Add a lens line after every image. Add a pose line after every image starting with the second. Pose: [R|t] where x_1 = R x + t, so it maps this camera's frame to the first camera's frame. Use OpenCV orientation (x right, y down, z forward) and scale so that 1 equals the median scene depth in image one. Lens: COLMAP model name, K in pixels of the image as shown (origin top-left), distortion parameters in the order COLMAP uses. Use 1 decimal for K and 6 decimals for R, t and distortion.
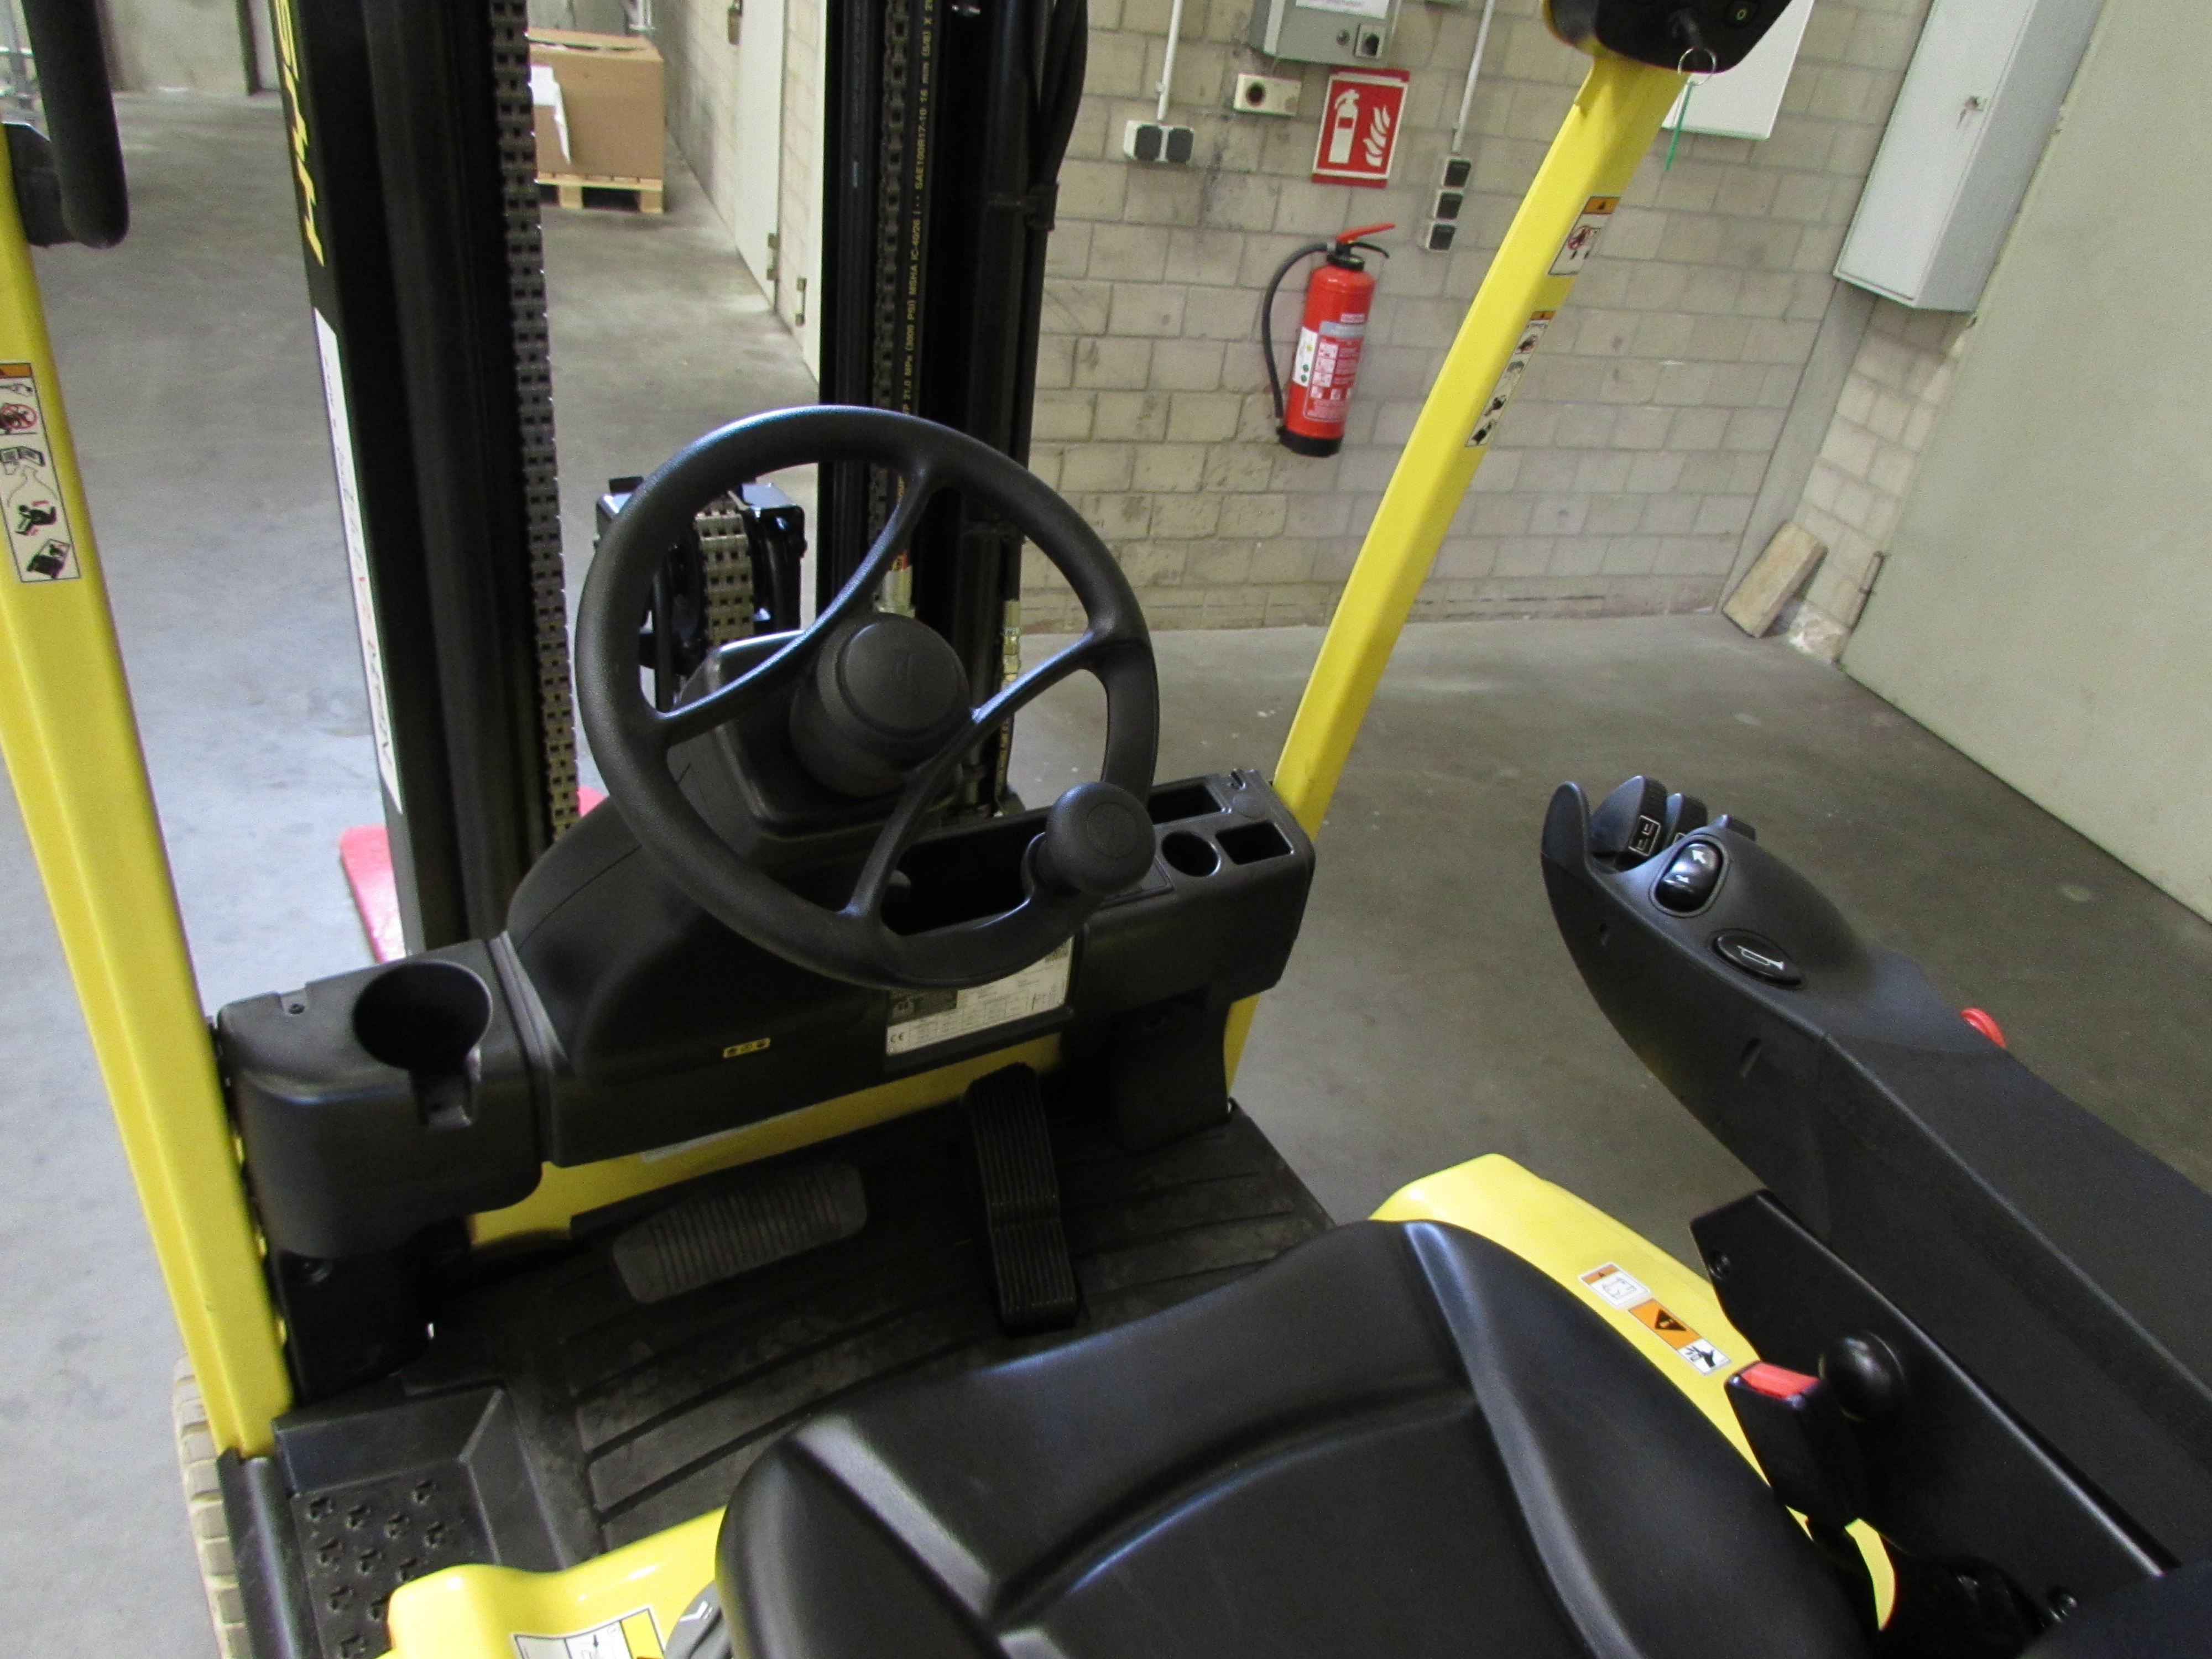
lens RADIAL K [[1564.3, 0, 1116.2], [0, 1564.3, 828.0], [0, 0, 1]] dist [-0.019456, -0.002368]
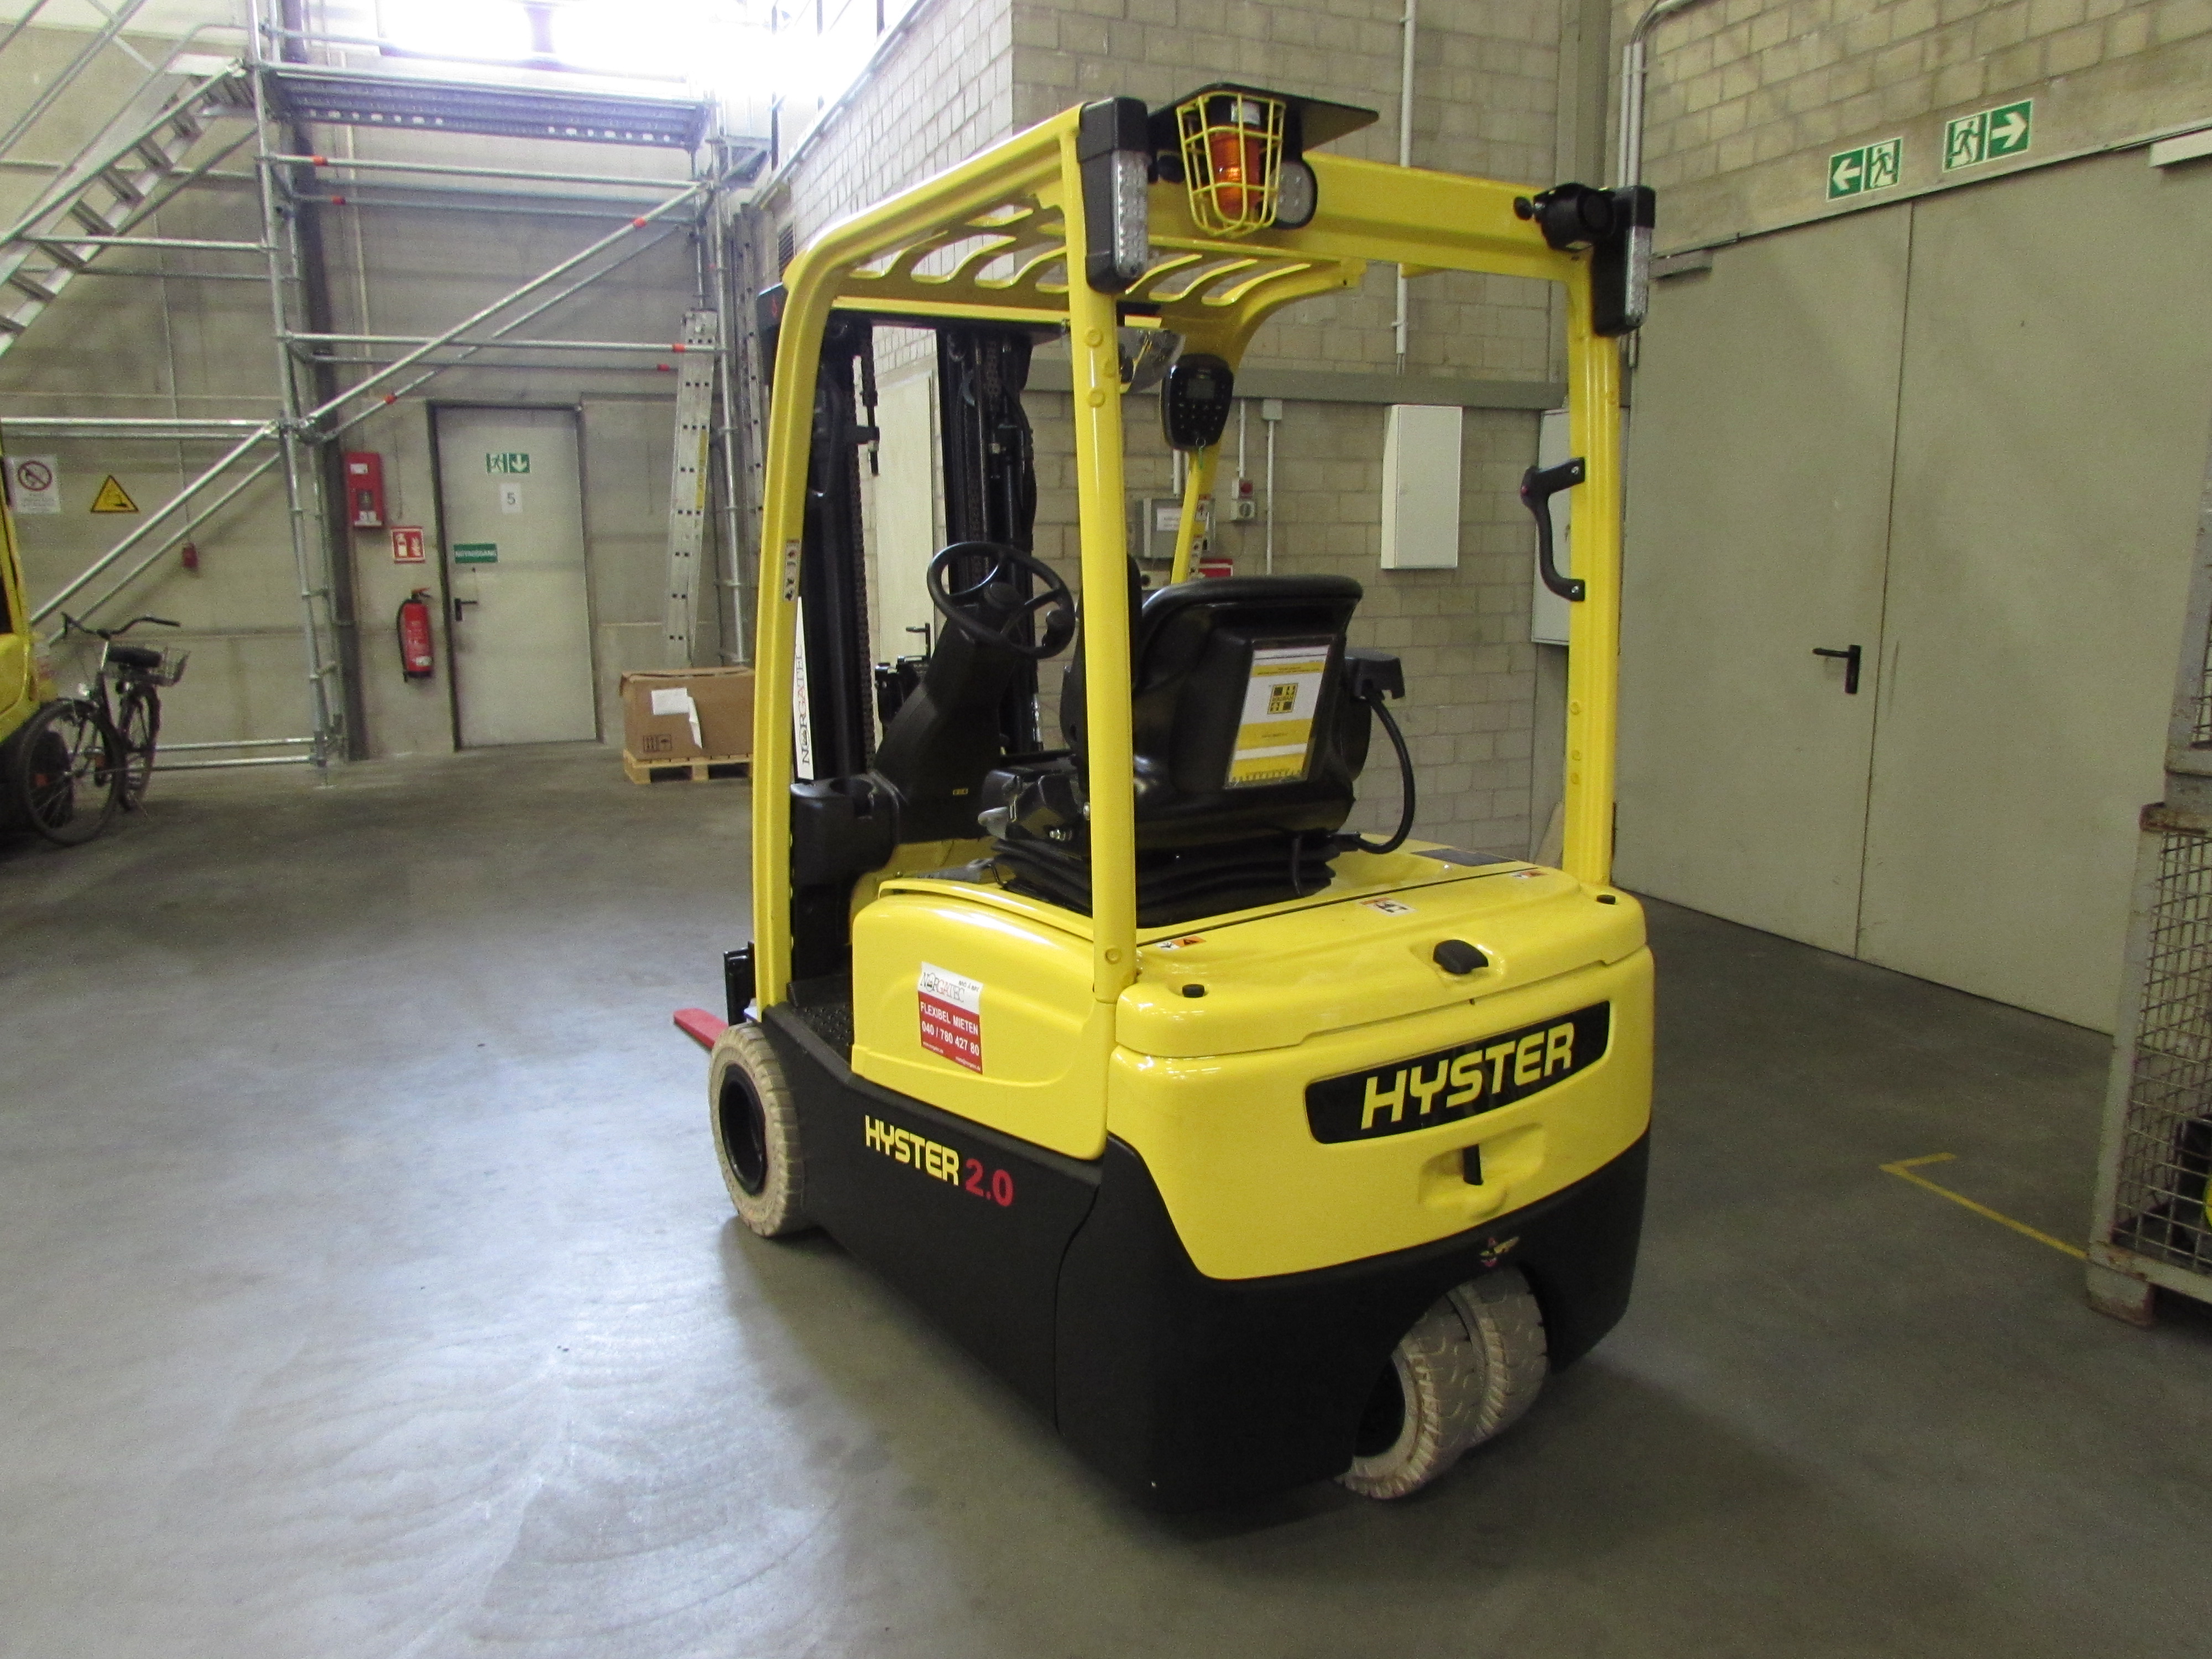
lens RADIAL K [[1564.3, 0, 1101.3], [0, 1564.3, 828.6], [0, 0, 1]] dist [-0.019456, -0.002368]
pose [[0.988696, -0.149869, -0.004312, 0.005493], [0.137567, 0.918225, -0.371401, 0.355413], [0.059621, 0.366610, 0.928463, -0.441501]]
